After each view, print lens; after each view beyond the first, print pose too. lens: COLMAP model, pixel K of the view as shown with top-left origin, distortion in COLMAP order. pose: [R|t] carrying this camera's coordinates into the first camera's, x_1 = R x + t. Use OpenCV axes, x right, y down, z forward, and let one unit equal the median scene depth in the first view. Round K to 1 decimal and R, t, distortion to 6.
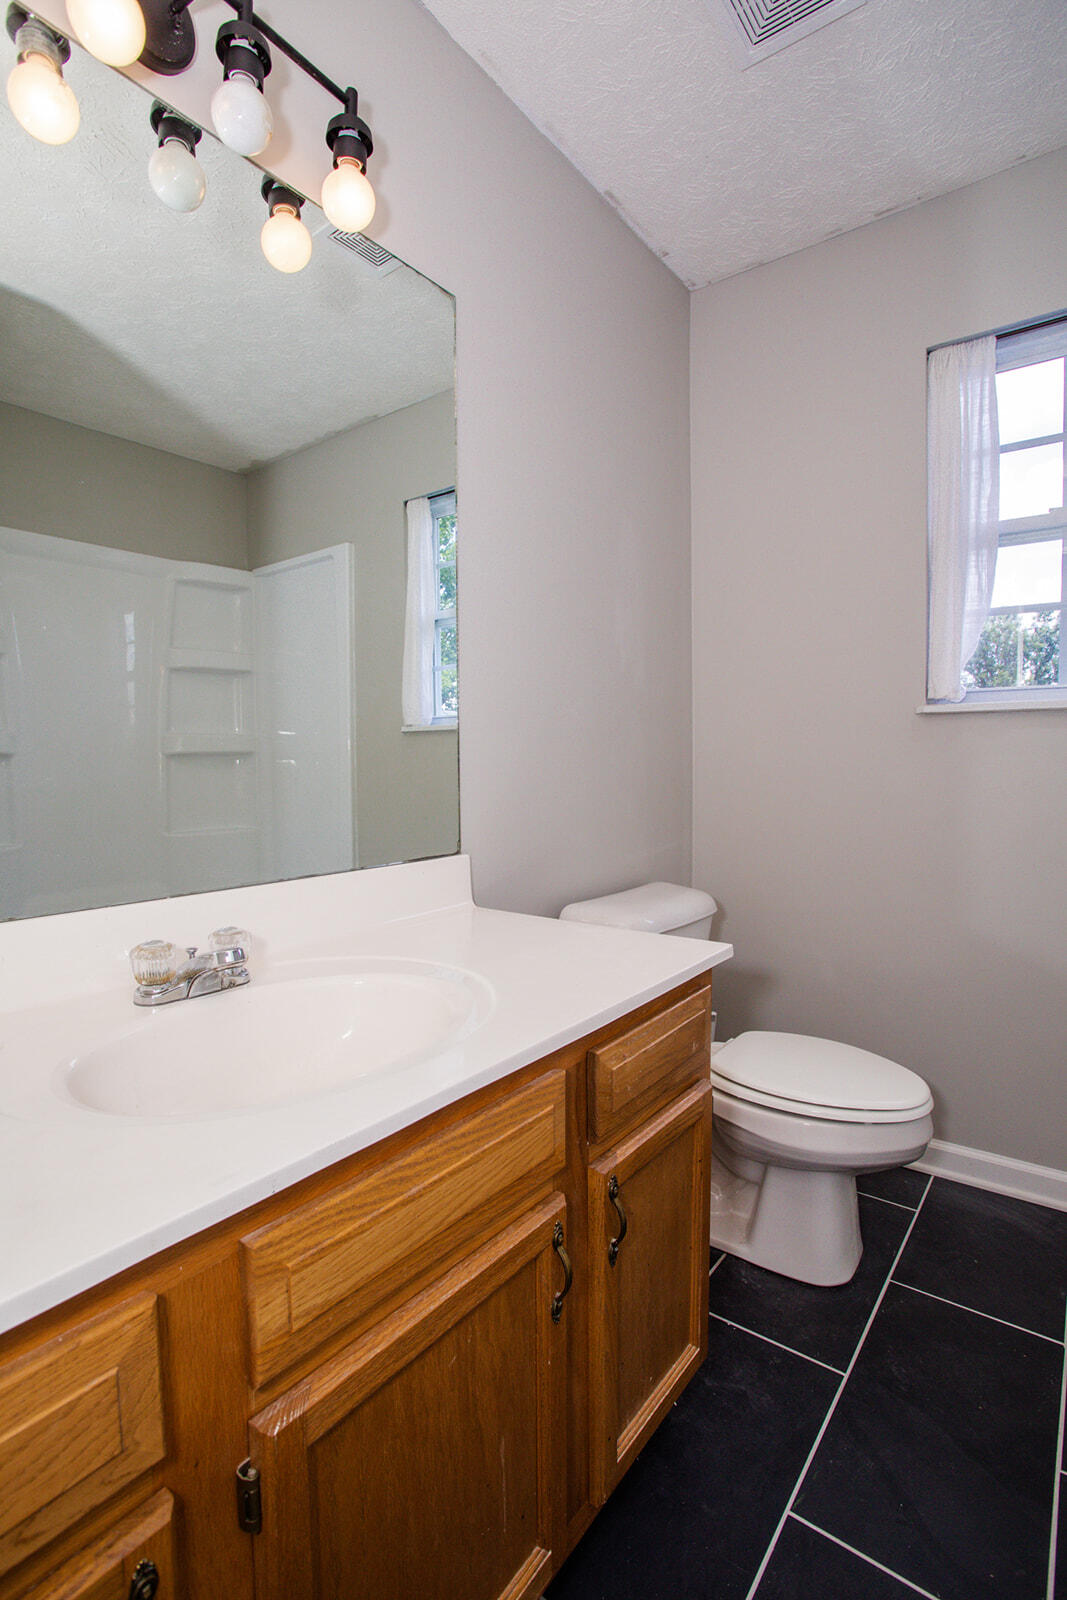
lens RADIAL K [[755.3, 0, 533.5], [0, 755.3, 800.0], [0, 0, 1]] dist [-0.050943, 0.016480]
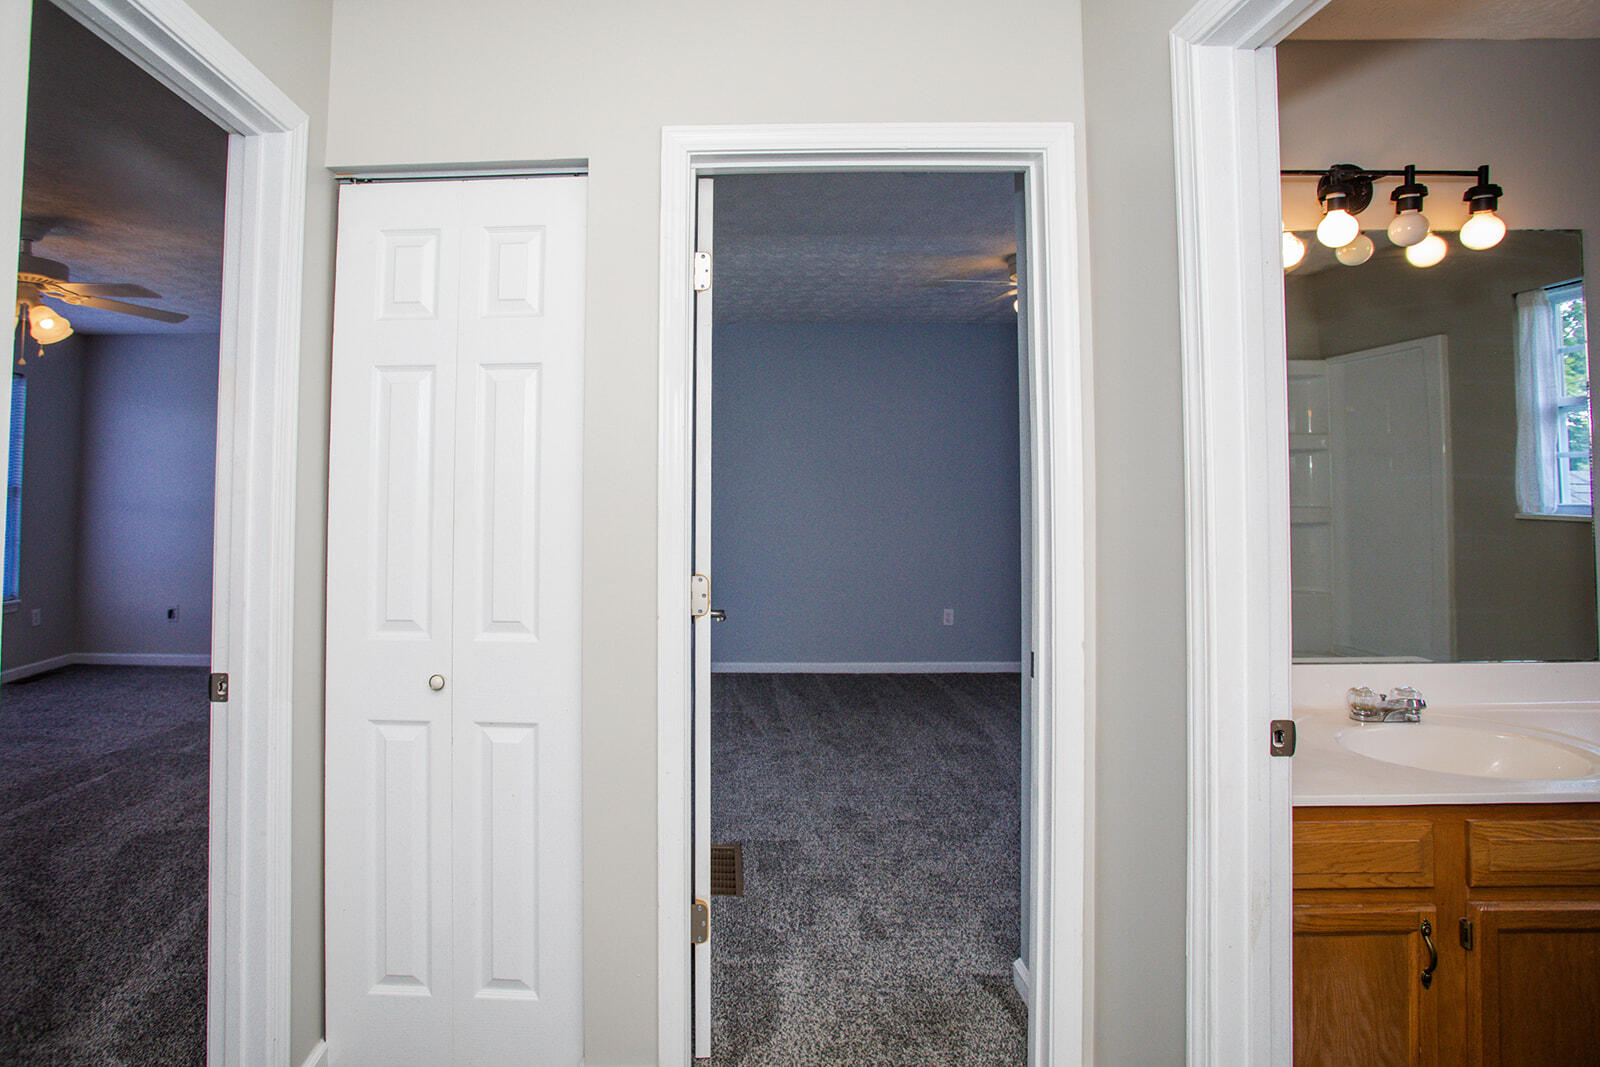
lens RADIAL K [[755.3, 0, 766.6], [0, 755.3, 473.0], [0, 0, 1]] dist [-0.050943, 0.016480]
pose [[0.581767, -0.015806, -0.813202, 0.146047], [-0.041864, 0.997904, -0.049345, -0.210091], [0.812278, 0.062751, 0.579886, -1.420487]]
